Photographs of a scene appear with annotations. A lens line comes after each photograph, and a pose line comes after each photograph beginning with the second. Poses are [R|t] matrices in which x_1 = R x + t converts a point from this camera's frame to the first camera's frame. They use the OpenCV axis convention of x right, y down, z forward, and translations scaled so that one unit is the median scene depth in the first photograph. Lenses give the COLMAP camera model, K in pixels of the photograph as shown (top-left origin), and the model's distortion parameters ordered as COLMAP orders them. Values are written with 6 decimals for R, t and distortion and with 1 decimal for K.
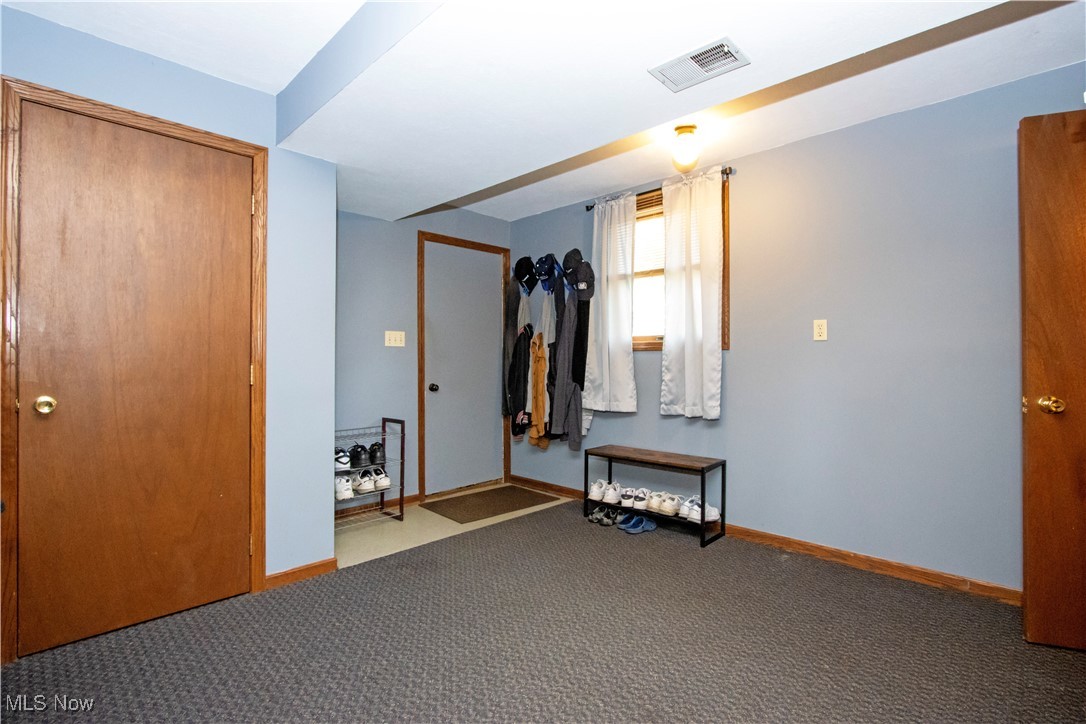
lens RADIAL K [[498.3, 0, 542.9], [0, 498.3, 363.5], [0, 0, 1]] dist [0.000334, 0.000008]
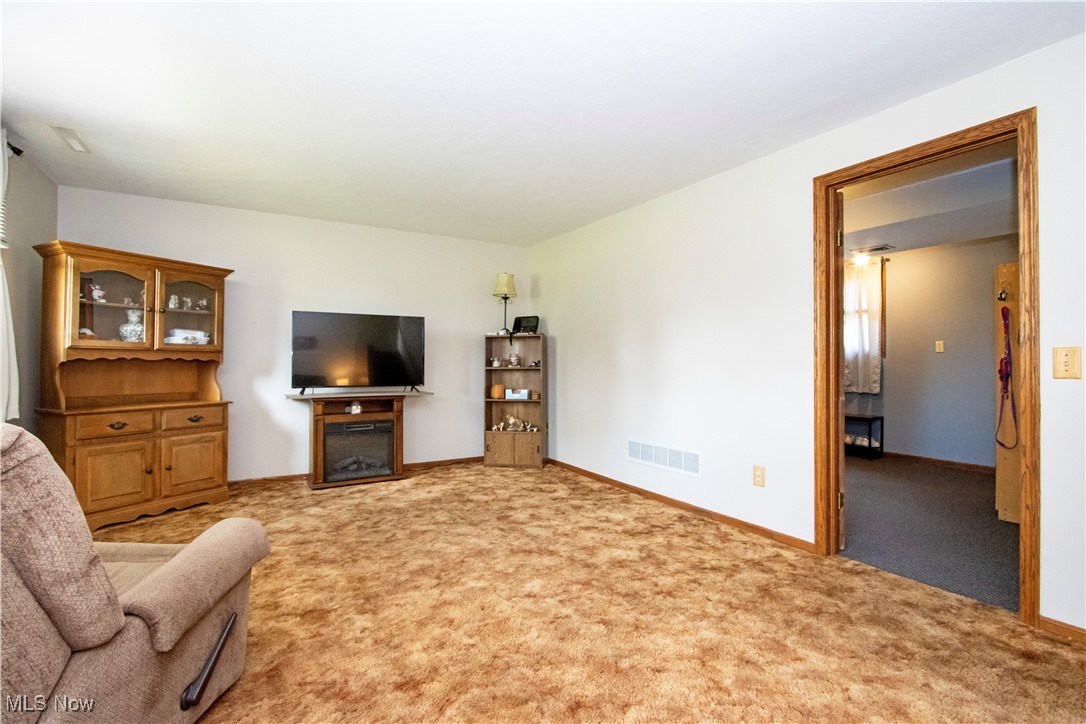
lens RADIAL K [[498.3, 0, 542.8], [0, 498.3, 358.1], [0, 0, 1]] dist [0.000334, 0.000008]
pose [[0.963113, -0.003122, -0.269080, -0.351827], [0.003323, 0.999994, 0.000290, -0.025362], [0.269078, -0.001173, 0.963118, -1.118909]]
